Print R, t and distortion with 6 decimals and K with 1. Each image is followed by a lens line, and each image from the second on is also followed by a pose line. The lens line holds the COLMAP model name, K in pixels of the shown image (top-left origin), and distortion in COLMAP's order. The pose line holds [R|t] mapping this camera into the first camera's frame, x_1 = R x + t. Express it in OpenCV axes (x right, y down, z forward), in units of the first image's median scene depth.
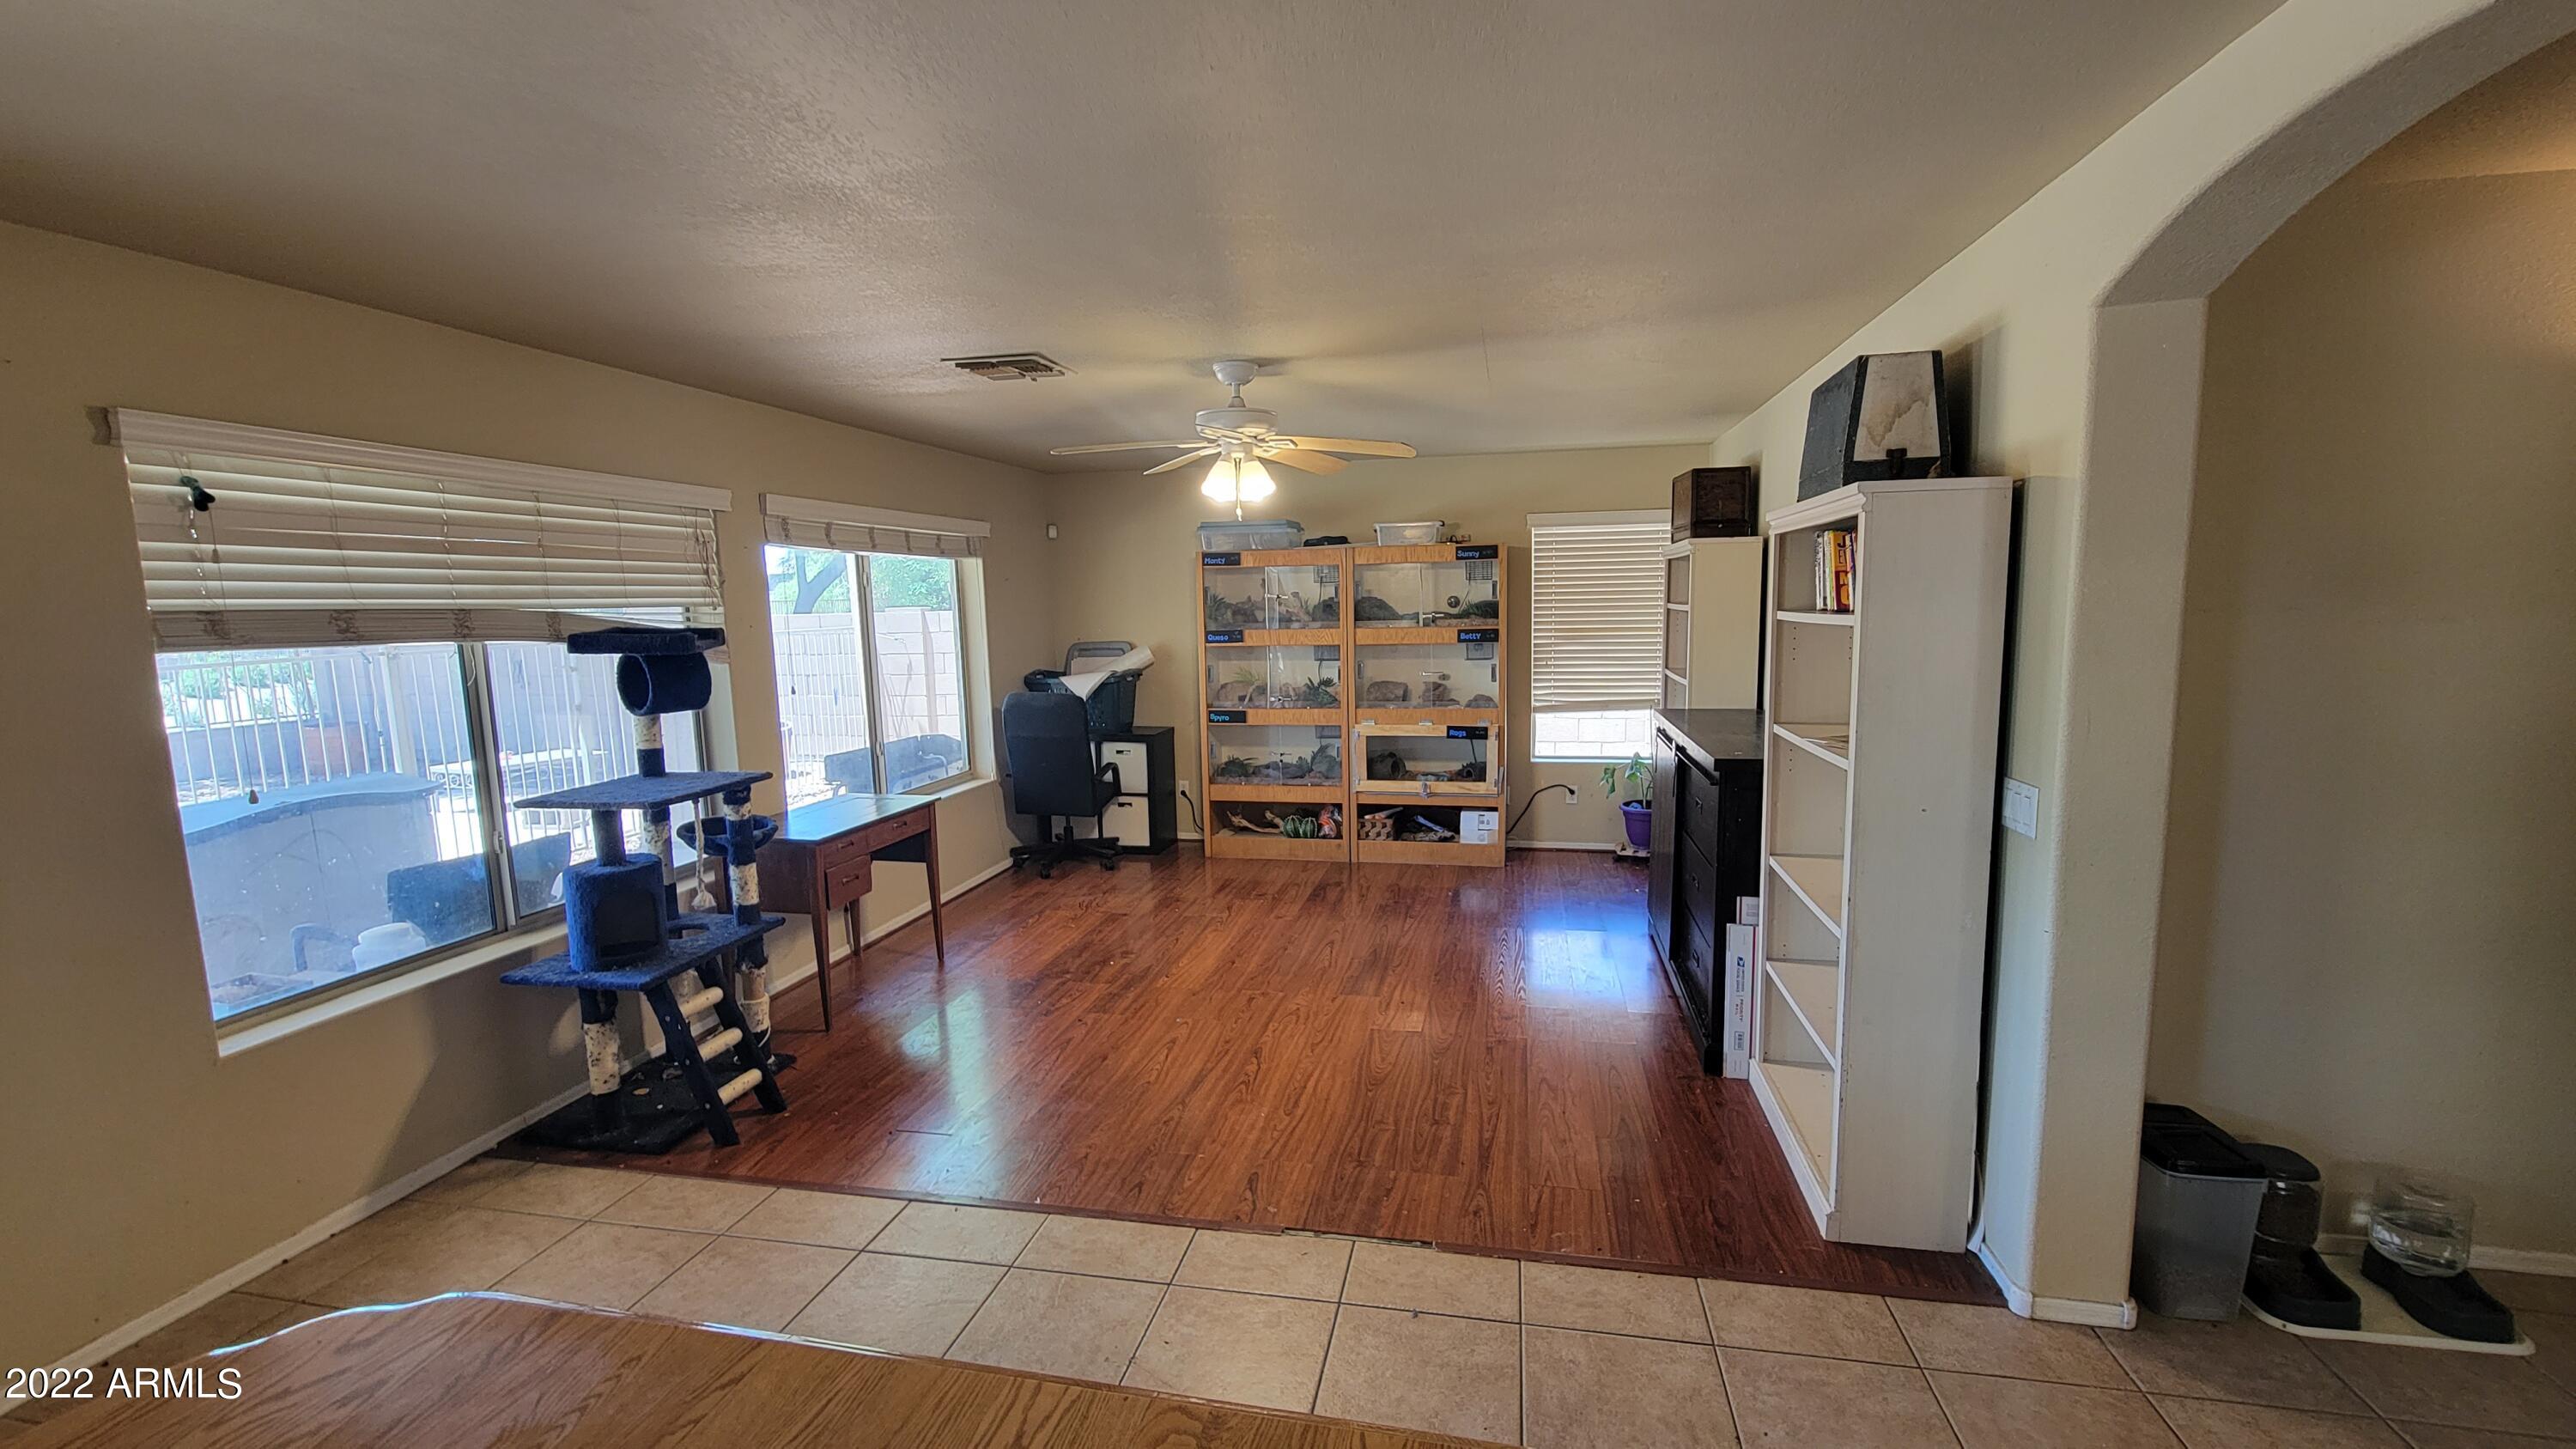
lens RADIAL K [[1054.9, 0, 1290.4], [0, 1054.9, 725.4], [0, 0, 1]] dist [0.000813, -0.001886]
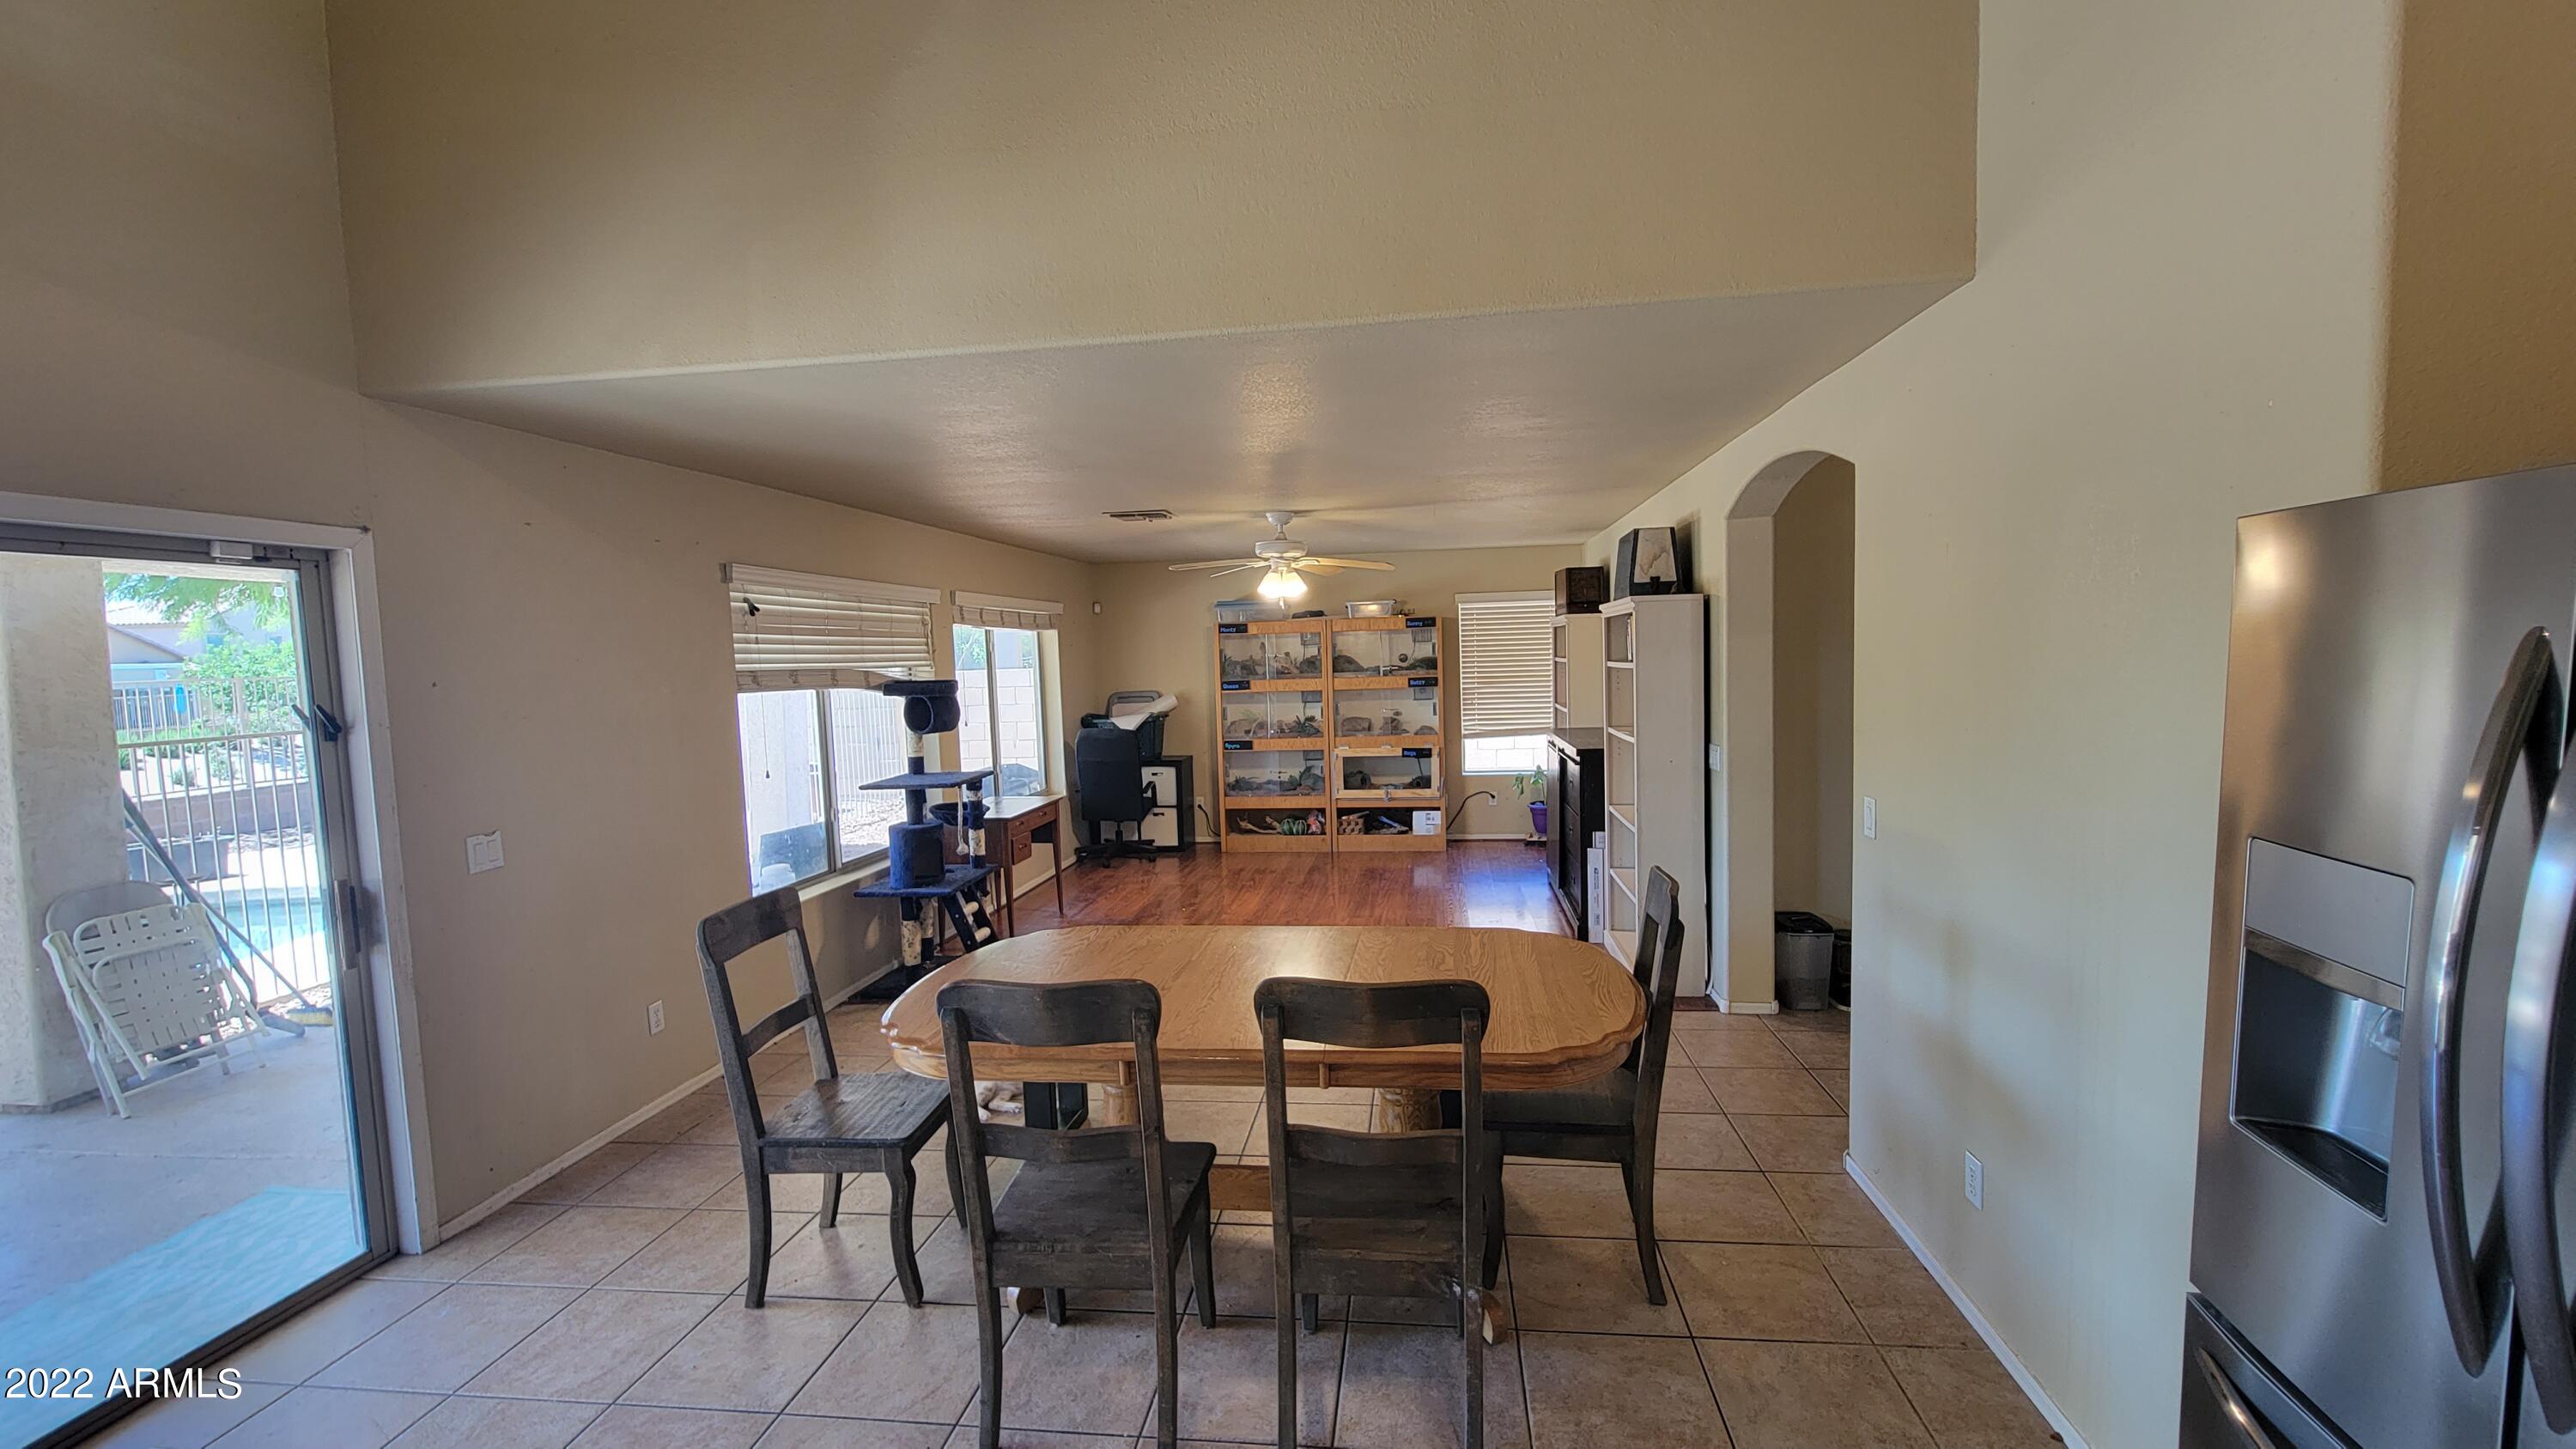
lens RADIAL K [[1054.9, 0, 1288.3], [0, 1054.9, 726.3], [0, 0, 1]] dist [0.000813, -0.001886]
pose [[0.997153, -0.015373, 0.073823, -0.149324], [0.019253, 0.998454, -0.052139, 0.060995], [-0.072907, 0.053412, 0.995907, -0.534012]]
